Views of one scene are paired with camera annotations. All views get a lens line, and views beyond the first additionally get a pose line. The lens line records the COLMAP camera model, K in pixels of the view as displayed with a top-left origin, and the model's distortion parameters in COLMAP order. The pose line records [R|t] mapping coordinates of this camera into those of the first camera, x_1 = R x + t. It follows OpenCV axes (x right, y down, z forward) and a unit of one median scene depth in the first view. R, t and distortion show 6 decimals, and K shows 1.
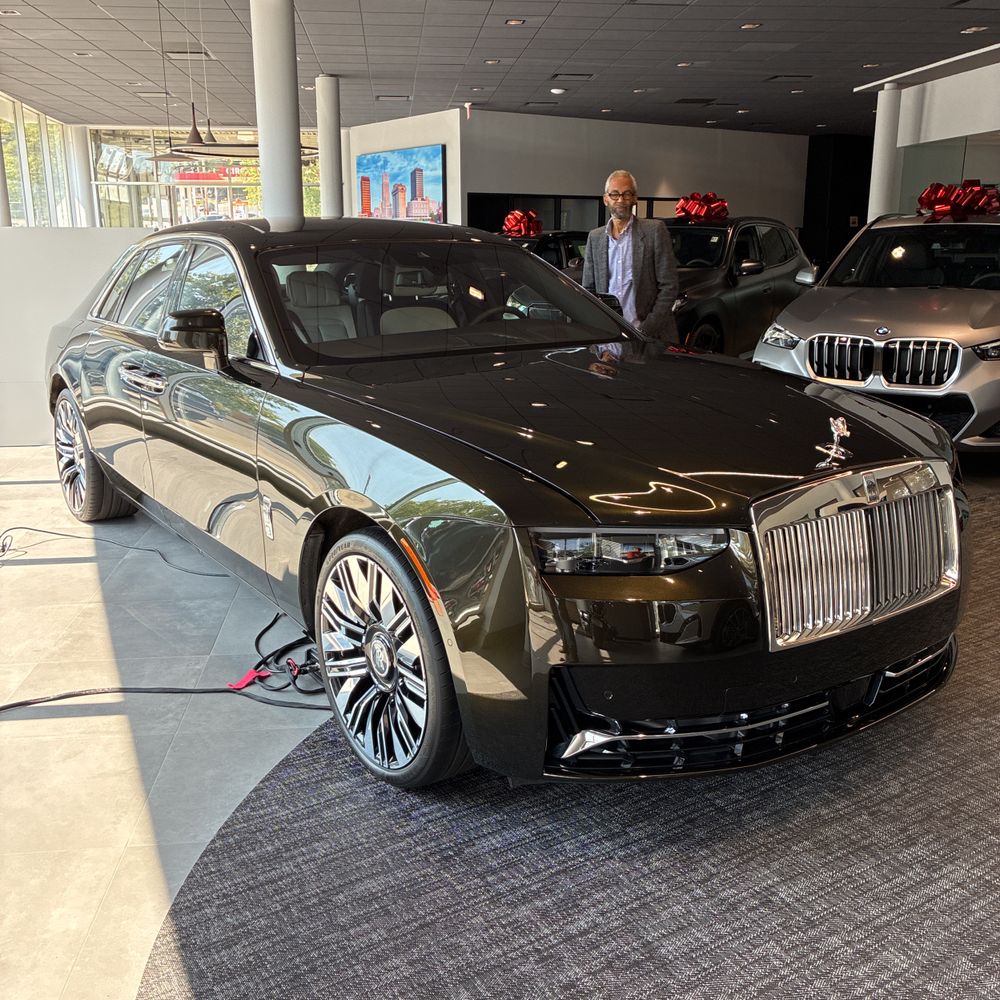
lens RADIAL K [[1015.4, 0, 475.6], [0, 1015.4, 466.3], [0, 0, 1]] dist [0.007662, 0.000000]
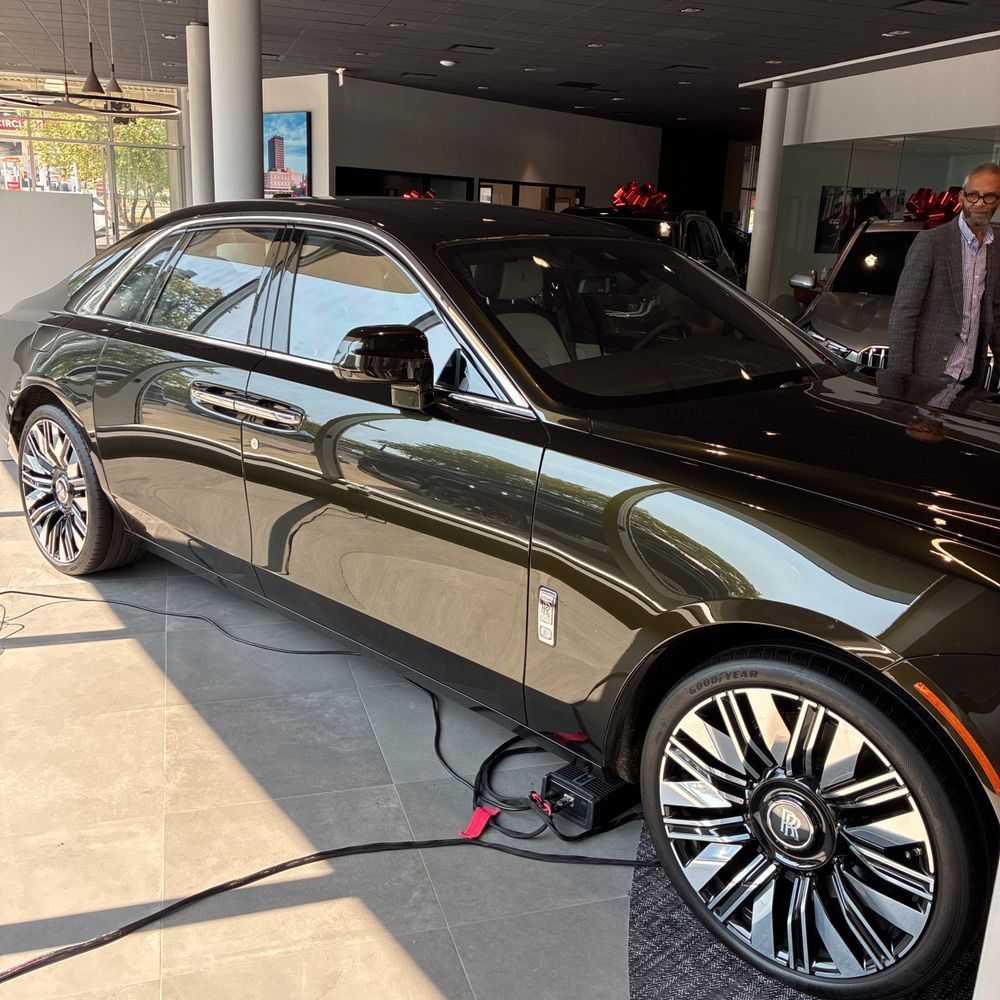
lens RADIAL K [[1015.4, 0, 478.4], [0, 1015.4, 476.6], [0, 0, 1]] dist [0.007662, 0.000000]
pose [[0.977375, -0.007867, 0.211366, -0.287590], [0.001285, 0.999511, 0.031258, -0.052778], [-0.211508, -0.030279, 0.976907, 0.205286]]
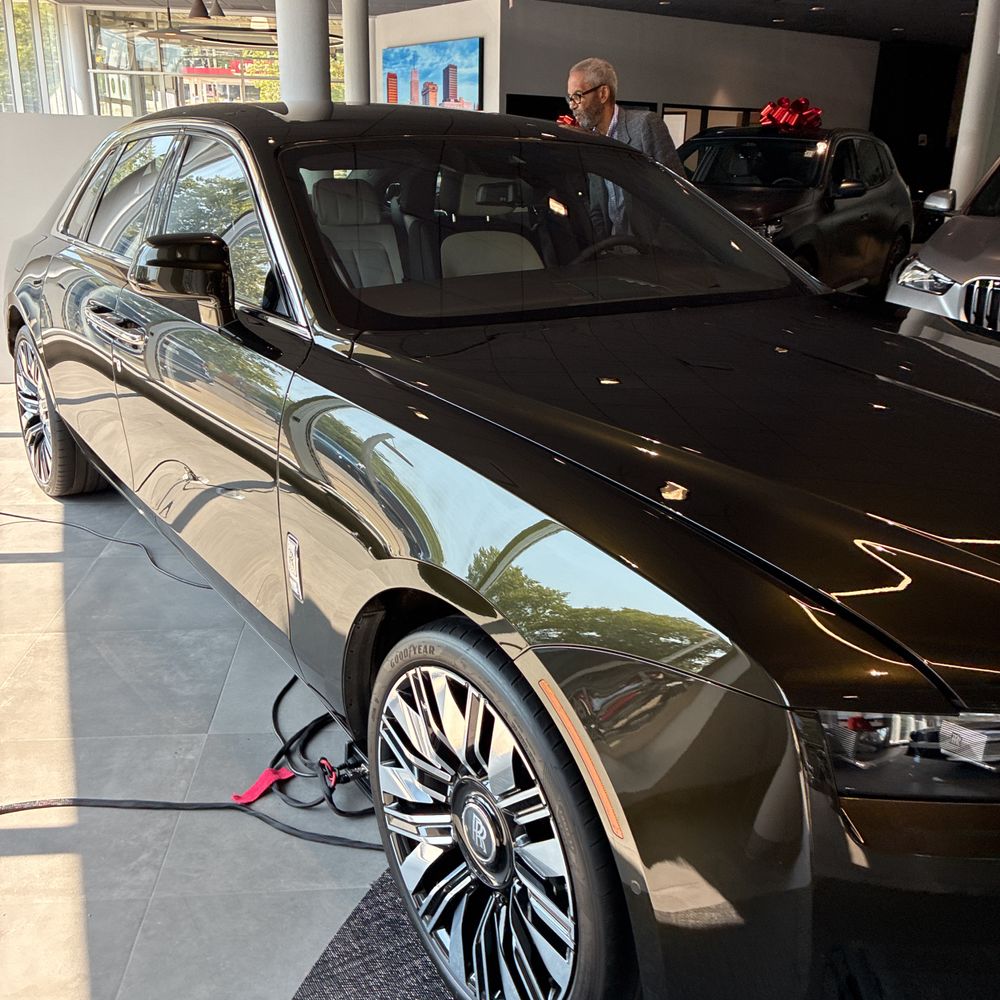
lens RADIAL K [[1015.4, 0, 500.1], [0, 1015.4, 481.4], [0, 0, 1]] dist [0.007662, 0.000000]
pose [[0.999604, 0.025383, 0.012171, -0.058031], [-0.026433, 0.995060, 0.095690, -0.048687], [-0.009682, -0.095974, 0.995337, 0.252454]]
